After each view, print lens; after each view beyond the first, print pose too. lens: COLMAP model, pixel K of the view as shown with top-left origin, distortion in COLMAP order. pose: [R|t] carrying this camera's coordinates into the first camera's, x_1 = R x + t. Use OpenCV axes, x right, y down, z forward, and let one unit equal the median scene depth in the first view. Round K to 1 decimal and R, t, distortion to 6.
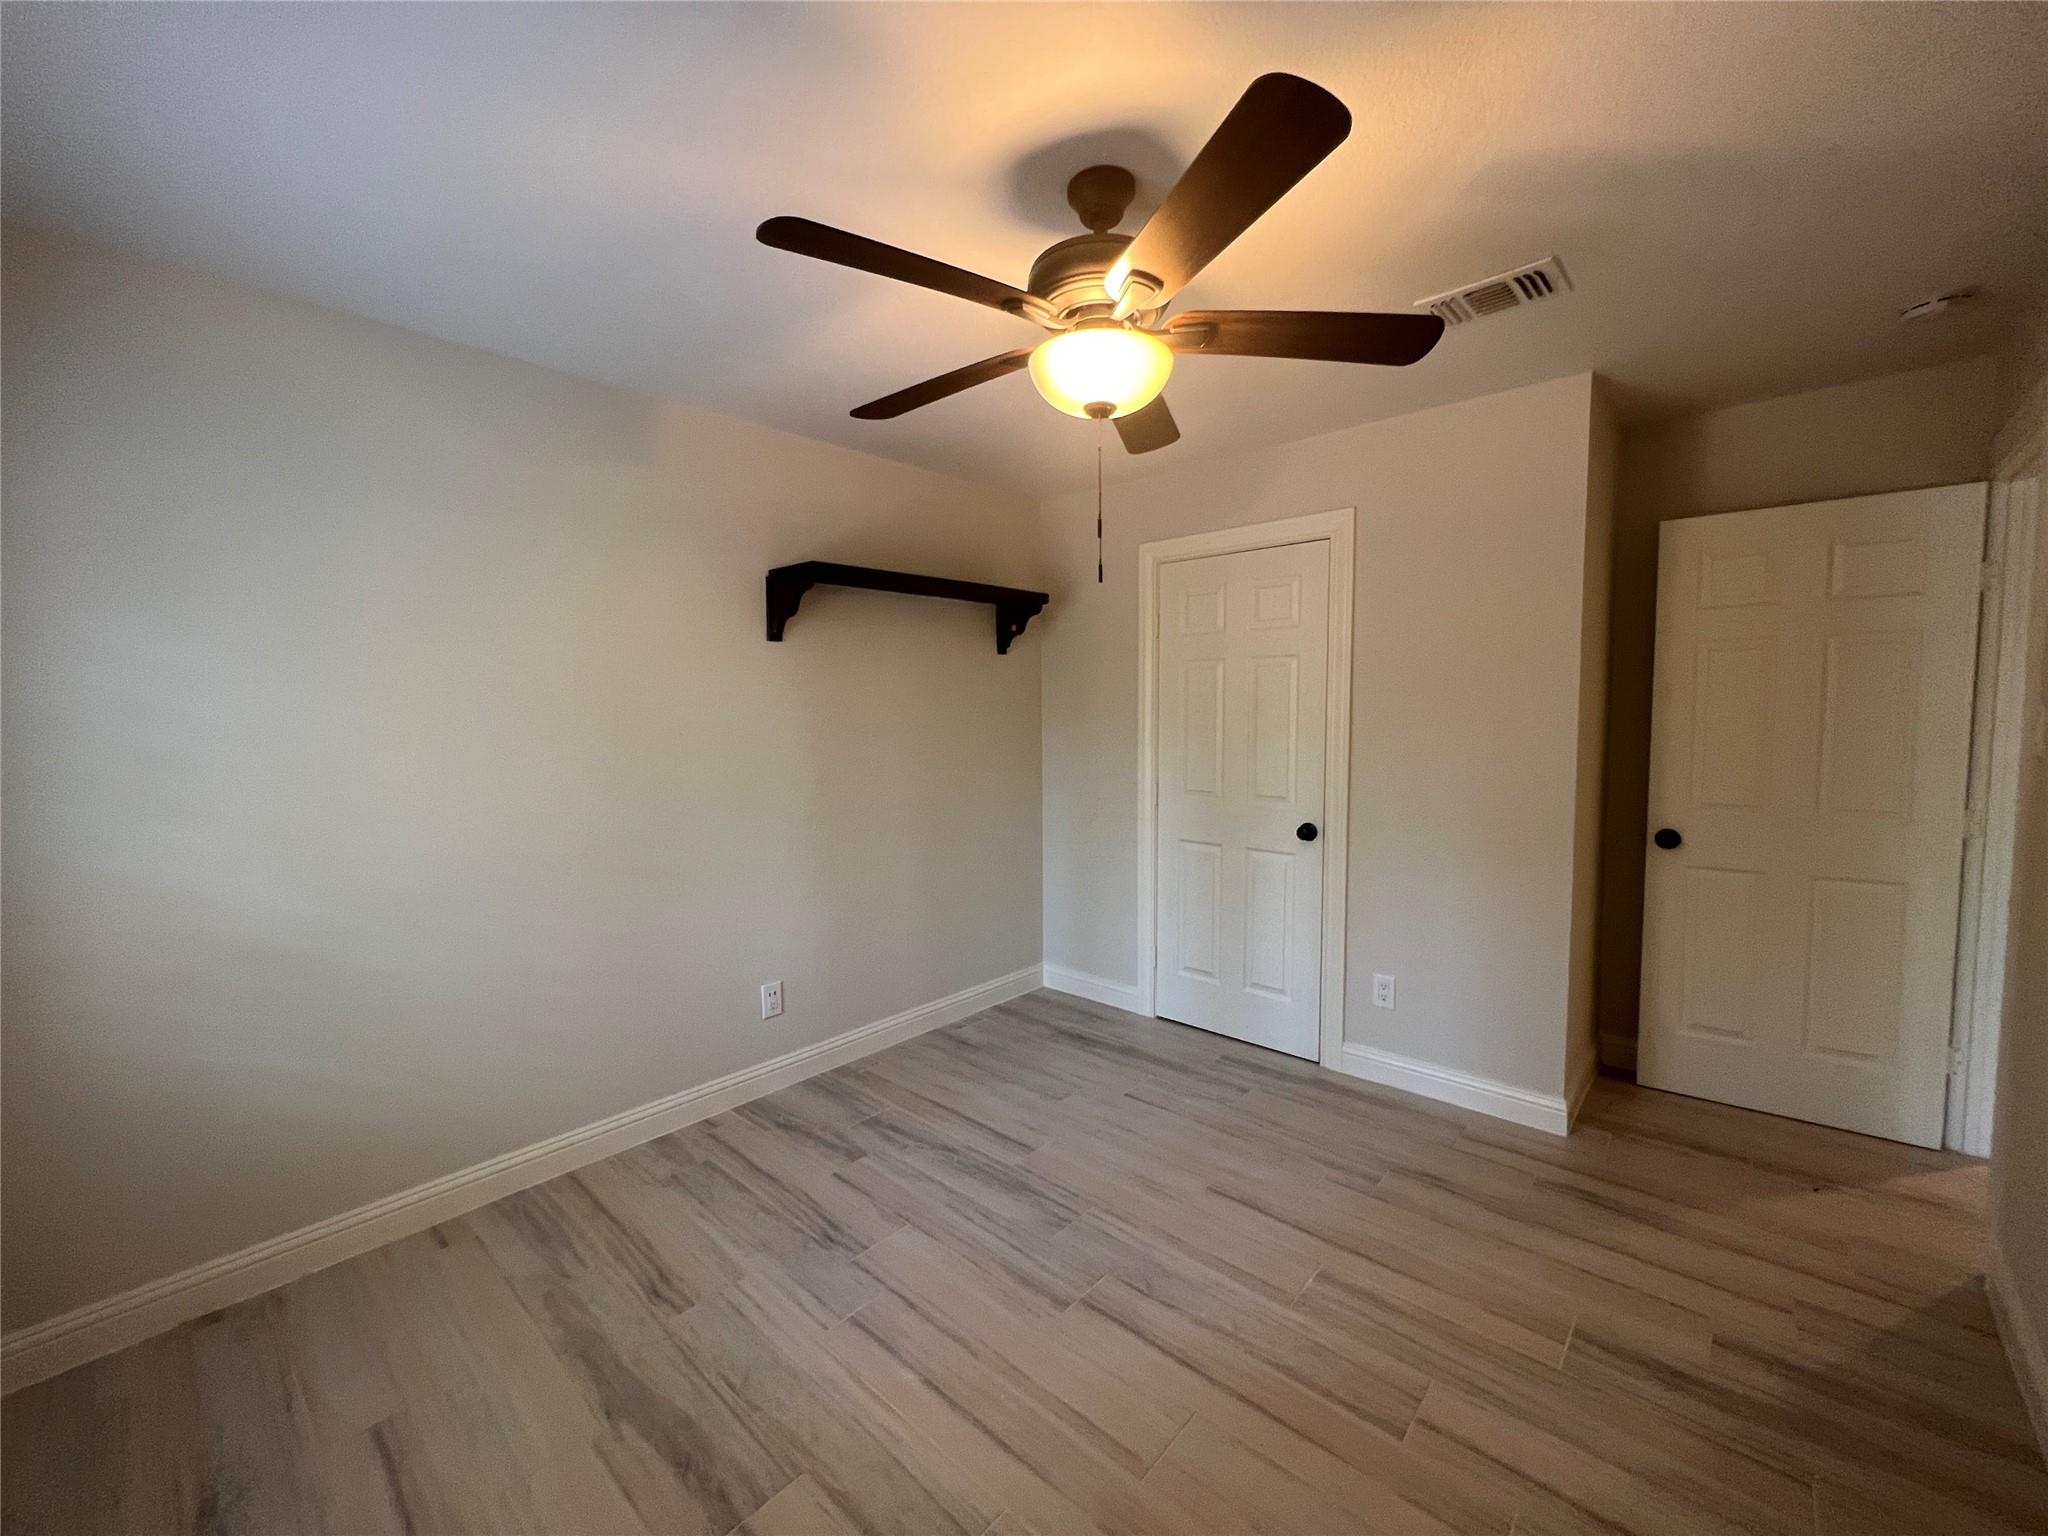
lens RADIAL K [[821.7, 0, 1021.0], [0, 821.7, 768.0], [0, 0, 1]] dist [0.001204, -0.000491]
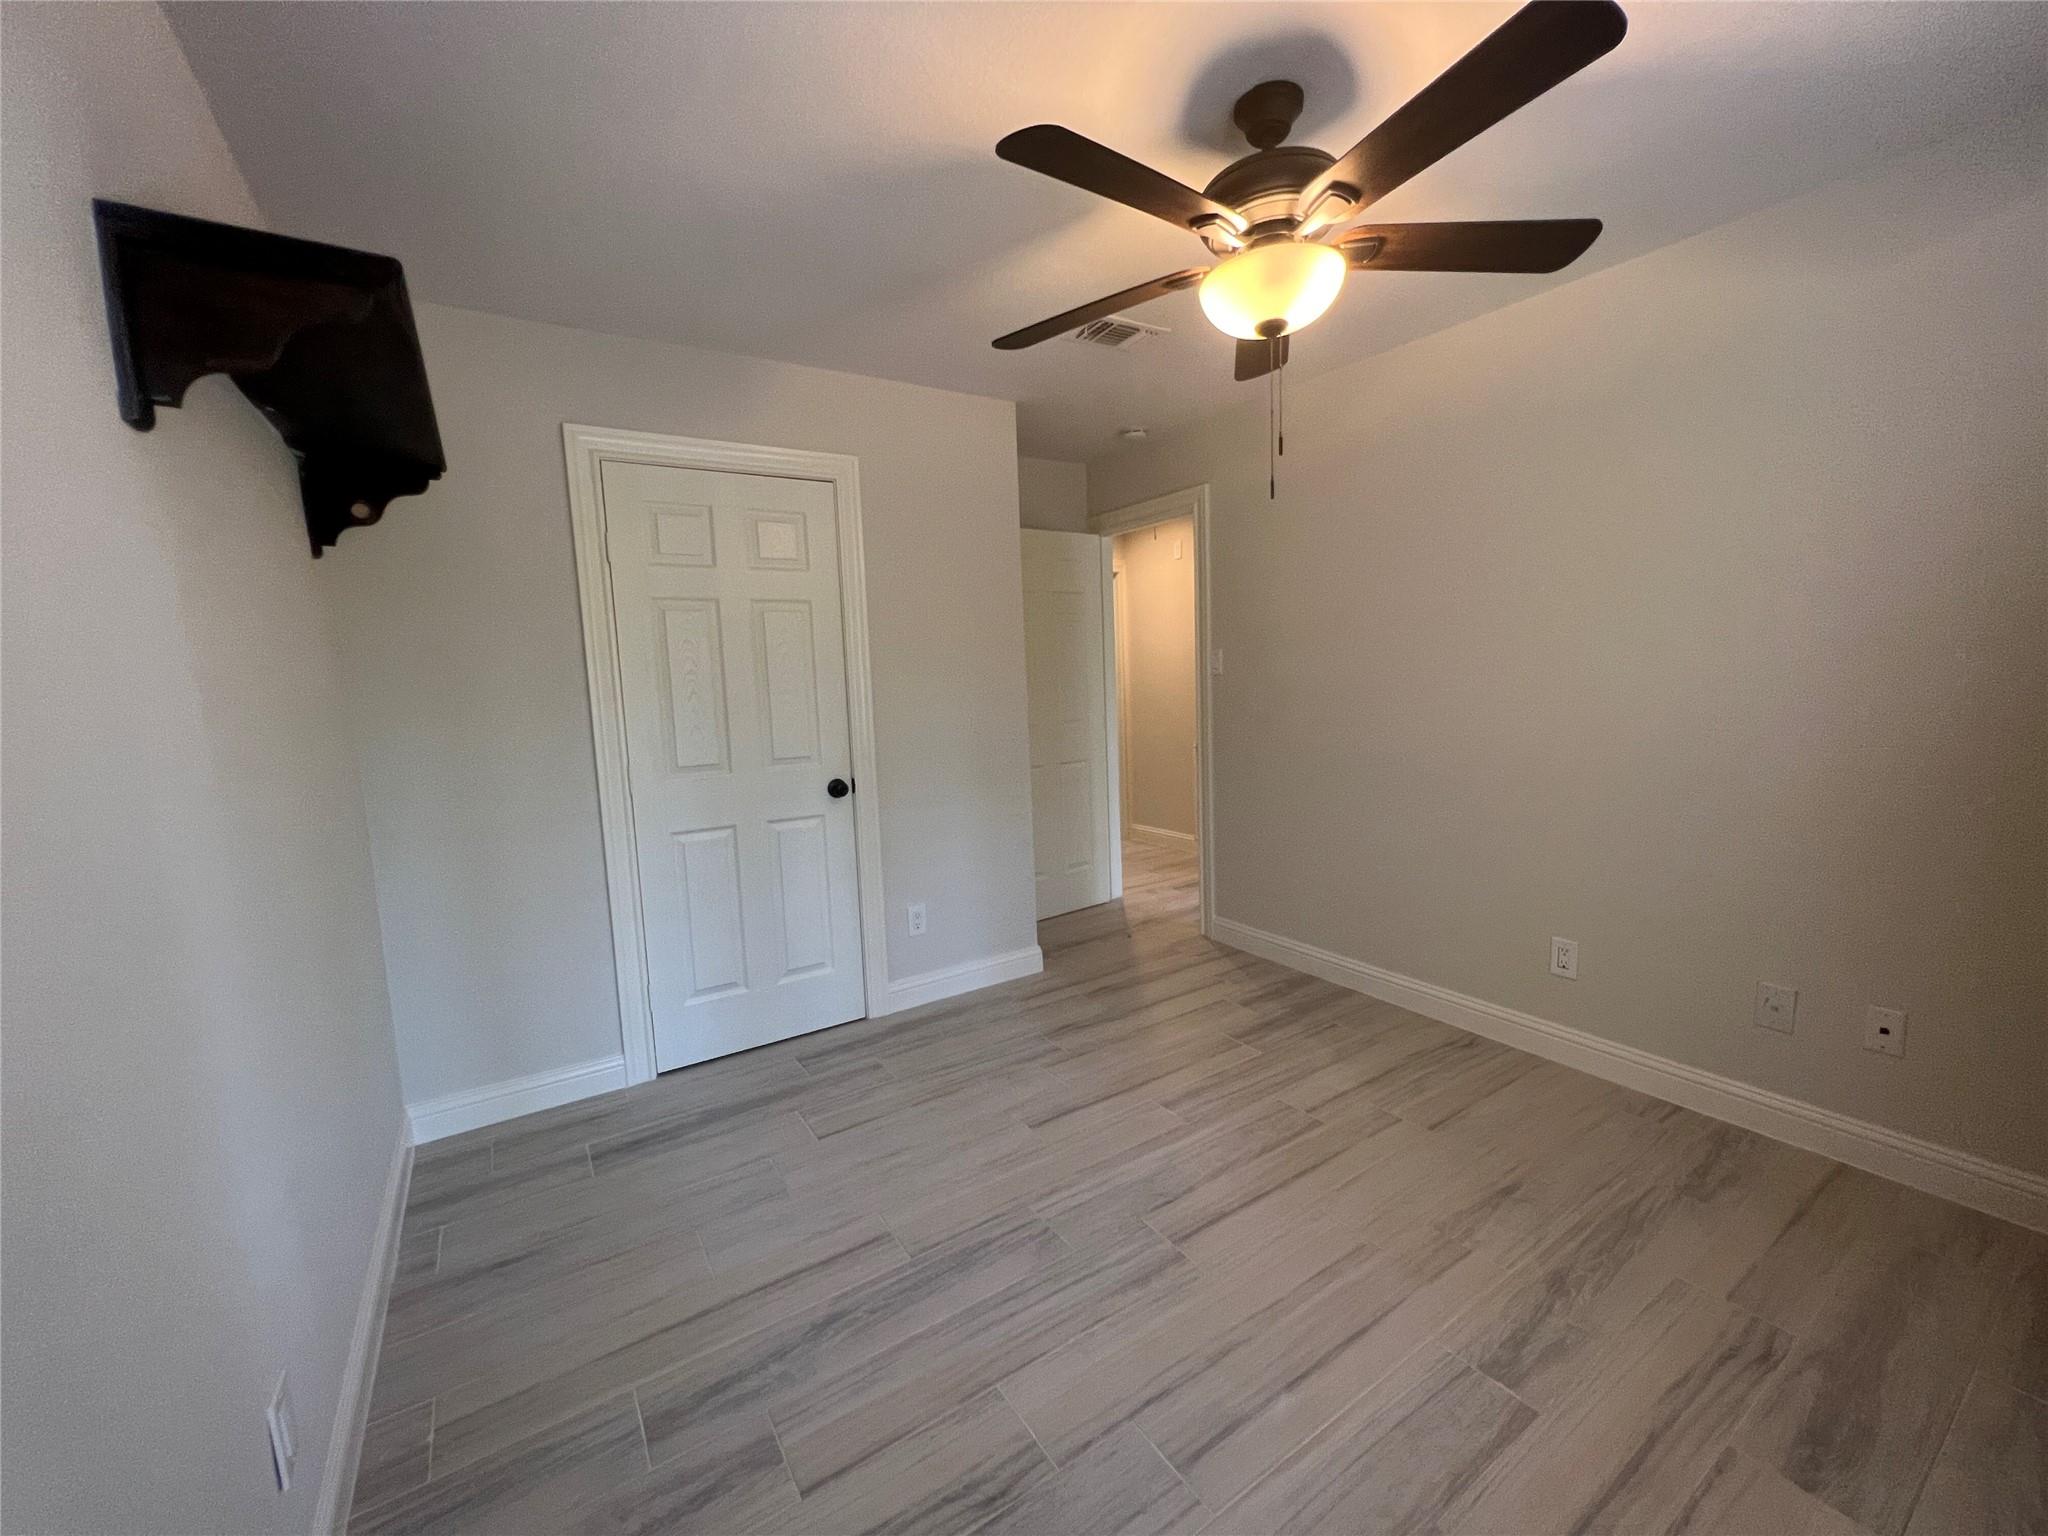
lens RADIAL K [[821.7, 0, 1032.2], [0, 821.7, 763.0], [0, 0, 1]] dist [0.001204, -0.000491]
pose [[0.246616, -0.104920, 0.963417, -0.591740], [0.105056, 0.991158, 0.081049, -0.005539], [-0.963402, 0.081225, 0.255458, 0.612804]]
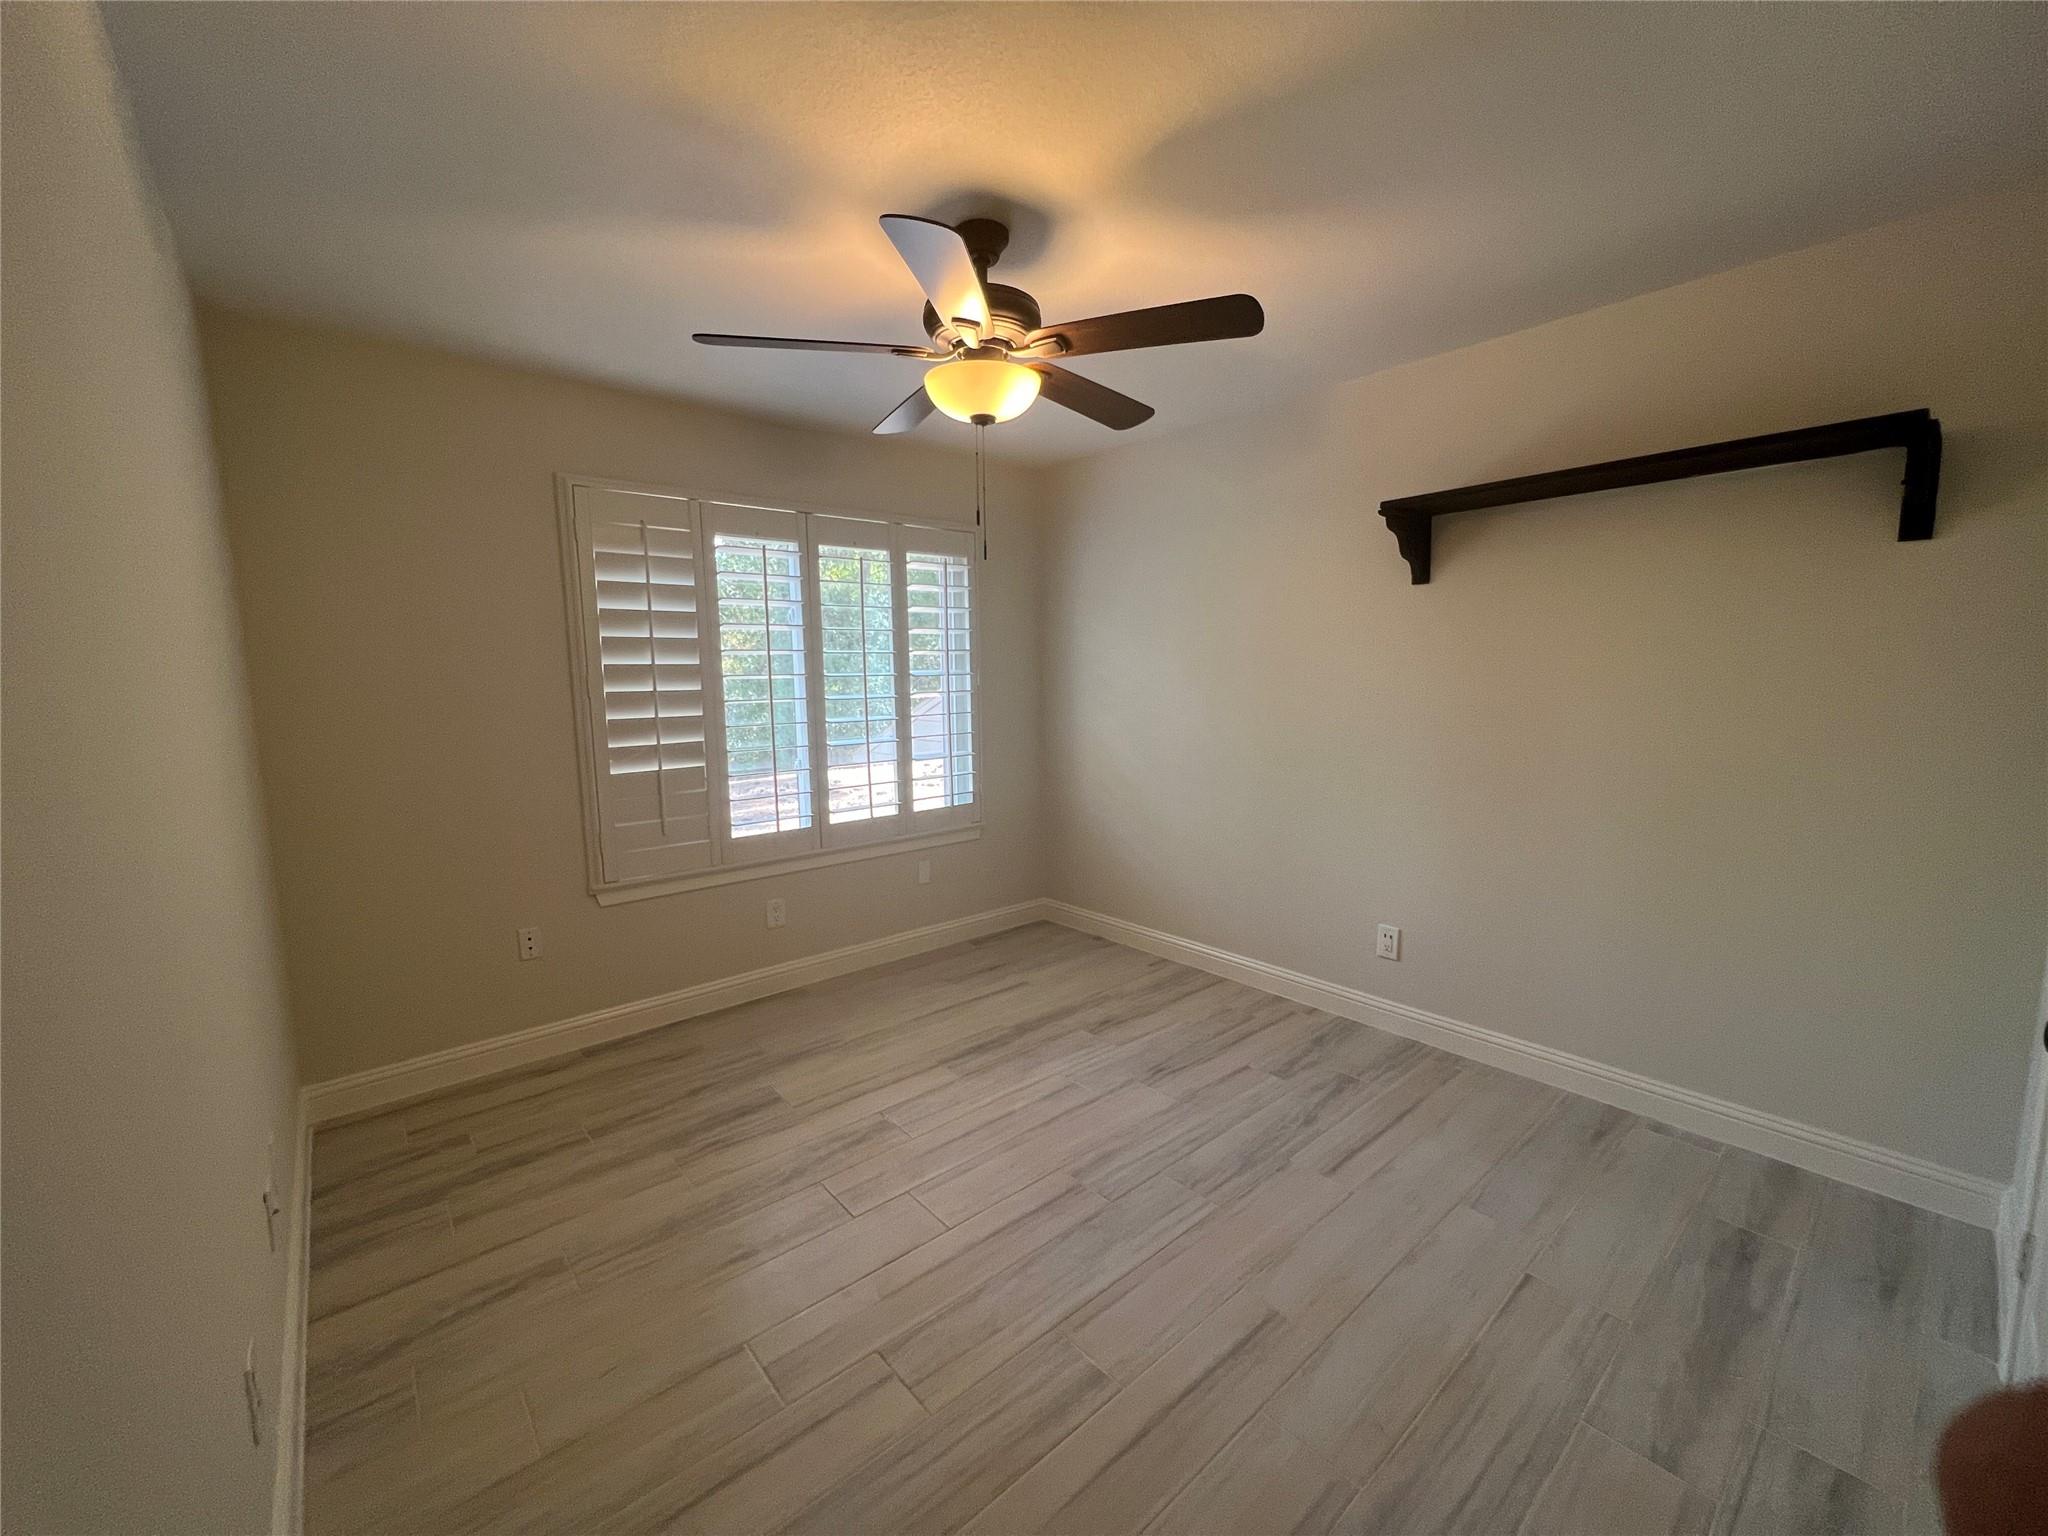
lens RADIAL K [[821.7, 0, 1029.4], [0, 821.7, 768.3], [0, 0, 1]] dist [0.001204, -0.000491]
pose [[-0.123149, 0.130203, -0.983810, 0.792412], [-0.054449, 0.988976, 0.137702, -0.051934], [0.990893, 0.070525, -0.114702, 0.719373]]
